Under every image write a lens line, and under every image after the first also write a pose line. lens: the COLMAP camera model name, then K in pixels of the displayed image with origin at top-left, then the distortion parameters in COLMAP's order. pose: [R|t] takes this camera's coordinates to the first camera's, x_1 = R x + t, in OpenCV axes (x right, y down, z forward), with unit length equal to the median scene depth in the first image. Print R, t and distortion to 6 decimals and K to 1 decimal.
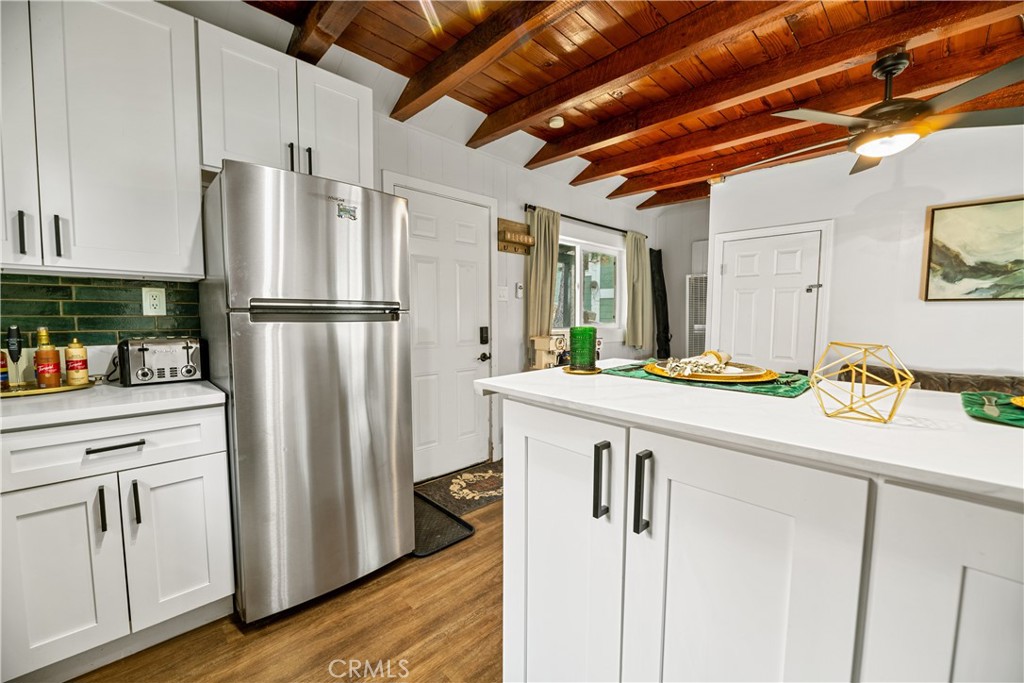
lens RADIAL K [[411.8, 0, 512.8], [0, 411.8, 342.5], [0, 0, 1]] dist [-0.004731, -0.002587]
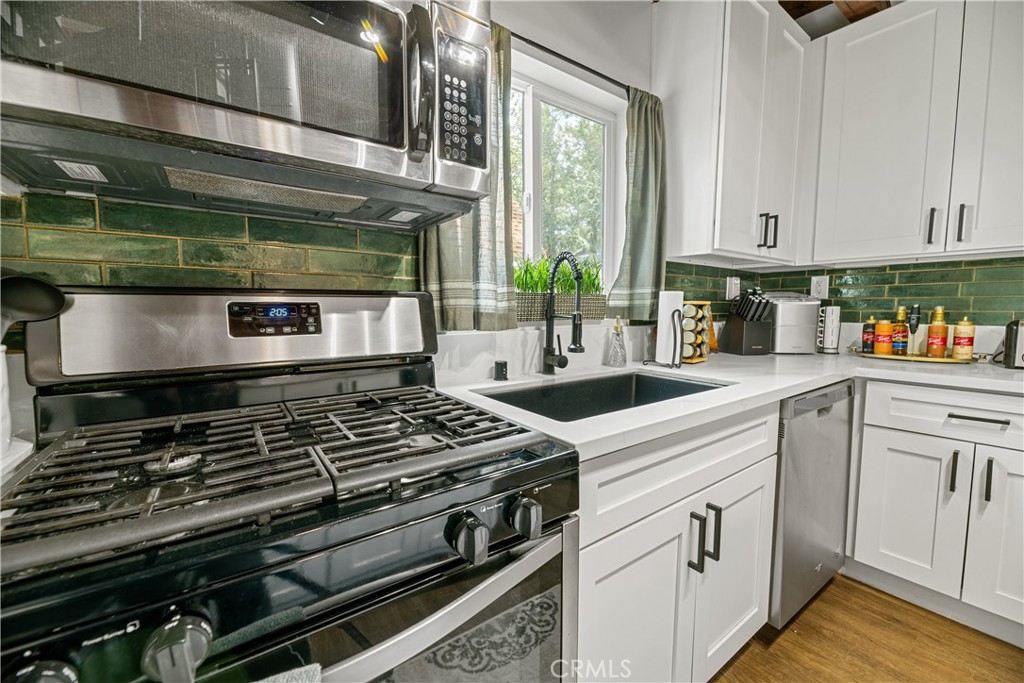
lens RADIAL K [[411.8, 0, 511.9], [0, 411.8, 343.0], [0, 0, 1]] dist [-0.004731, -0.002587]
pose [[-0.142601, 0.075603, -0.986889, 0.168472], [-0.069503, 0.993852, 0.086179, 0.050063], [0.987337, 0.080881, -0.136469, -0.030953]]
